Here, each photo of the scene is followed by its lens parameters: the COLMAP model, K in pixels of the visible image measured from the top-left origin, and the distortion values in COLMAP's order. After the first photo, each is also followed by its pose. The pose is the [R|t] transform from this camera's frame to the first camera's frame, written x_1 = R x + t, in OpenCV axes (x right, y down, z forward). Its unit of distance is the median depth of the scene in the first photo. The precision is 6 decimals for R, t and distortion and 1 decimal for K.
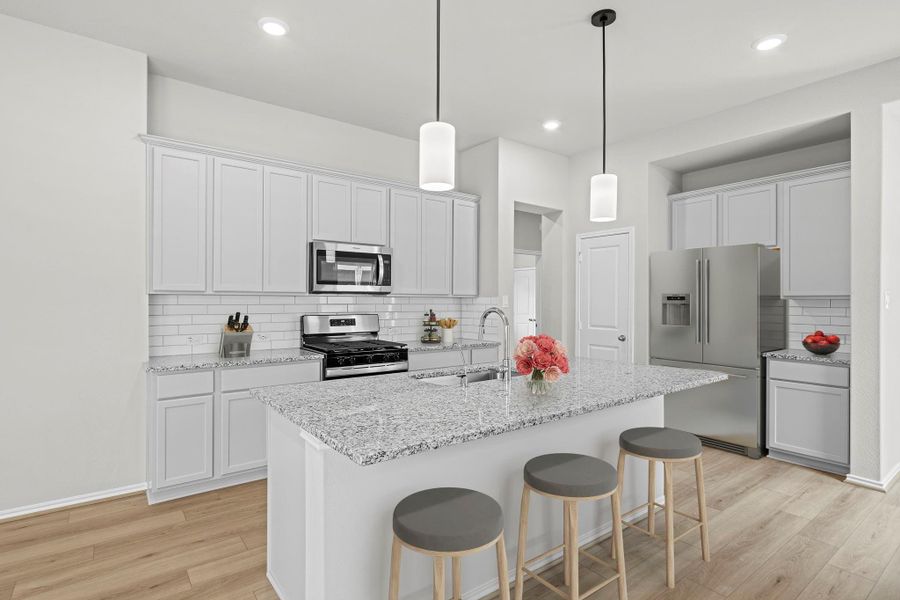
lens RADIAL K [[451.1, 0, 450.0], [0, 451.1, 300.0], [0, 0, 1]] dist [0.001706, -0.000050]
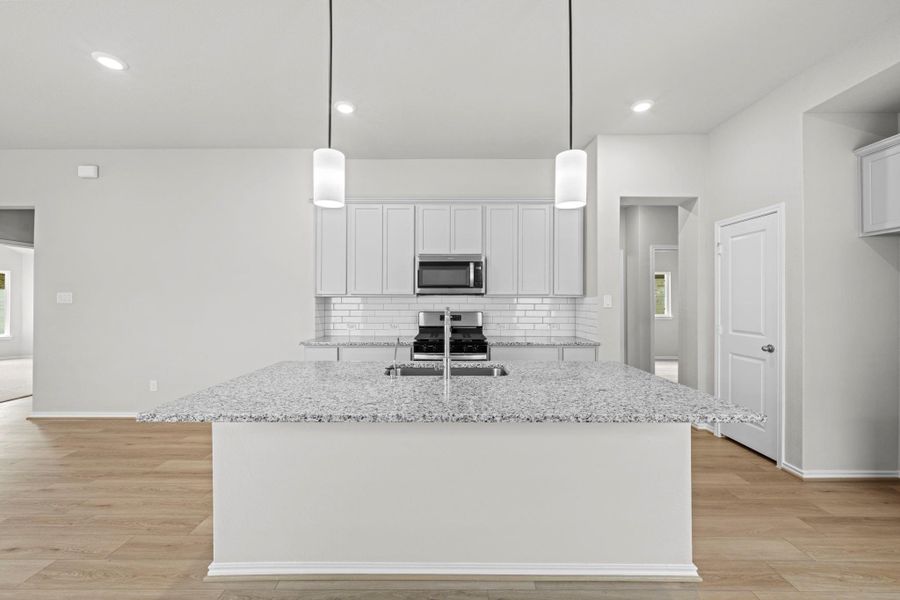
lens RADIAL K [[354.6, 0, 445.7], [0, 354.6, 299.3], [0, 0, 1]] dist [0.000476, -0.000007]
pose [[0.799573, -0.003558, -0.600559, 0.342577], [0.002328, 0.999993, -0.002825, 0.000498], [0.600565, 0.000861, 0.799575, 0.199213]]
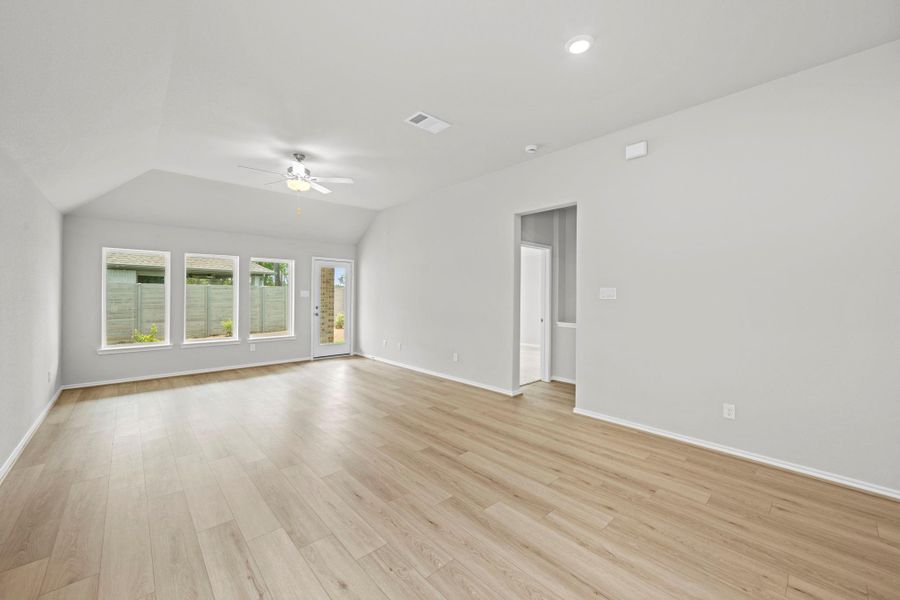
lens RADIAL K [[354.6, 0, 445.7], [0, 354.6, 299.3], [0, 0, 1]] dist [0.000476, -0.000007]
pose [[0.098678, 0.012726, -0.995038, -0.194398], [-0.002436, 0.999918, 0.012547, -0.004900], [0.995116, 0.001186, 0.098700, -0.141589]]
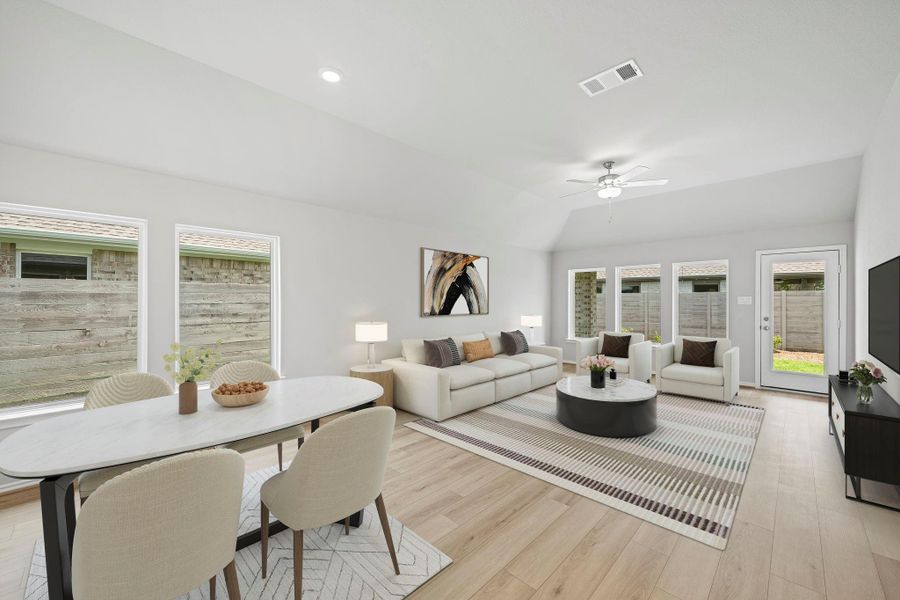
lens RADIAL K [[354.6, 0, 445.7], [0, 354.6, 299.3], [0, 0, 1]] dist [0.000476, -0.000007]
pose [[-0.987231, -0.003802, -0.159249, -0.620671], [-0.002744, 0.999973, -0.006863, 0.000204], [0.159270, -0.006338, -0.987215, 0.474716]]
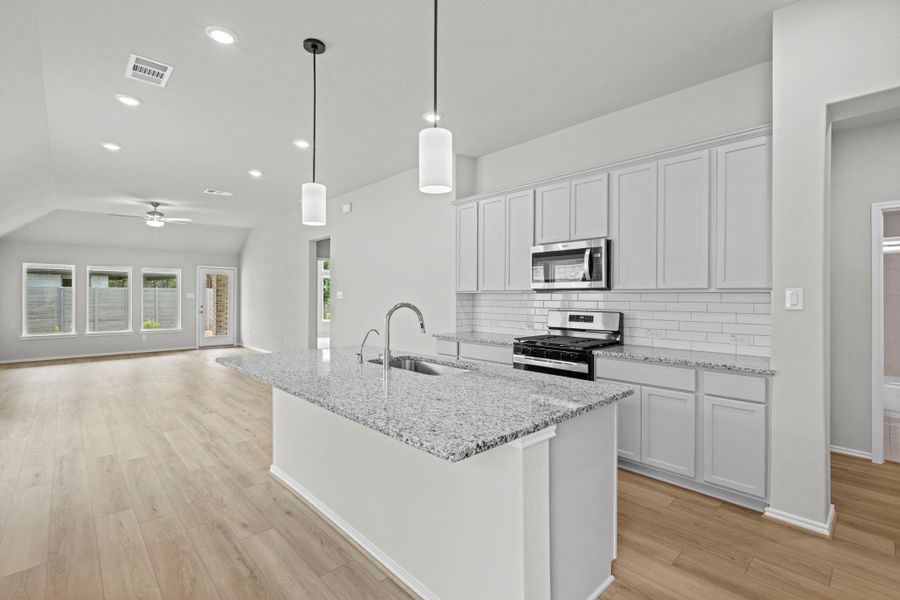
lens RADIAL K [[408.3, 0, 450.0], [0, 408.3, 300.0], [0, 0, 1]] dist [-0.002455, -0.000175]
pose [[0.119124, 0.004676, -0.992868, 0.640461], [-0.002020, 0.999988, 0.004468, 0.003971], [0.992877, 0.001473, 0.119132, 0.589707]]
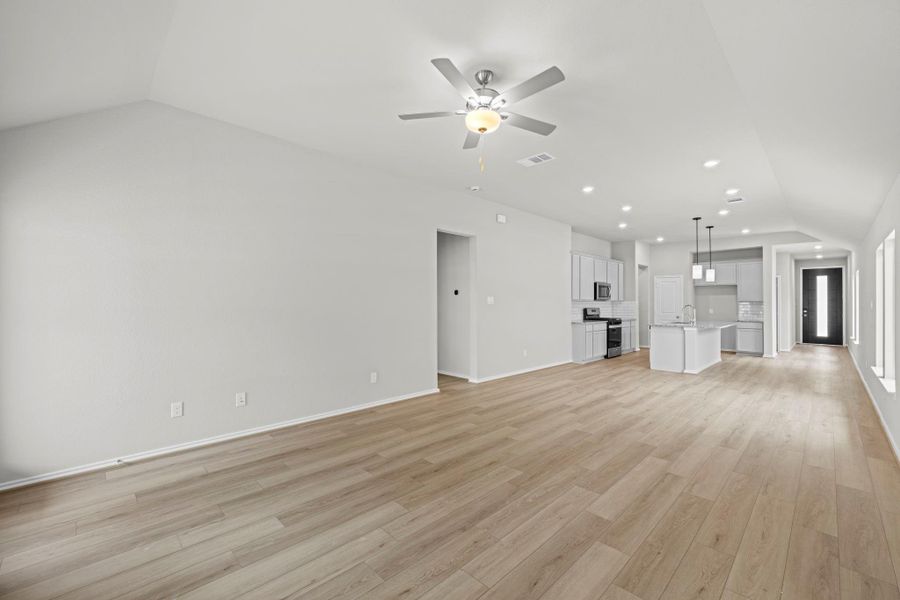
lens RADIAL K [[379.6, 0, 446.9], [0, 379.6, 299.9], [0, 0, 1]] dist [0.000984, 0.000082]
pose [[0.989942, 0.004249, 0.141412, -1.412634], [-0.003788, 0.999987, -0.003525, -0.005481], [-0.141425, 0.002954, 0.989945, -1.121023]]
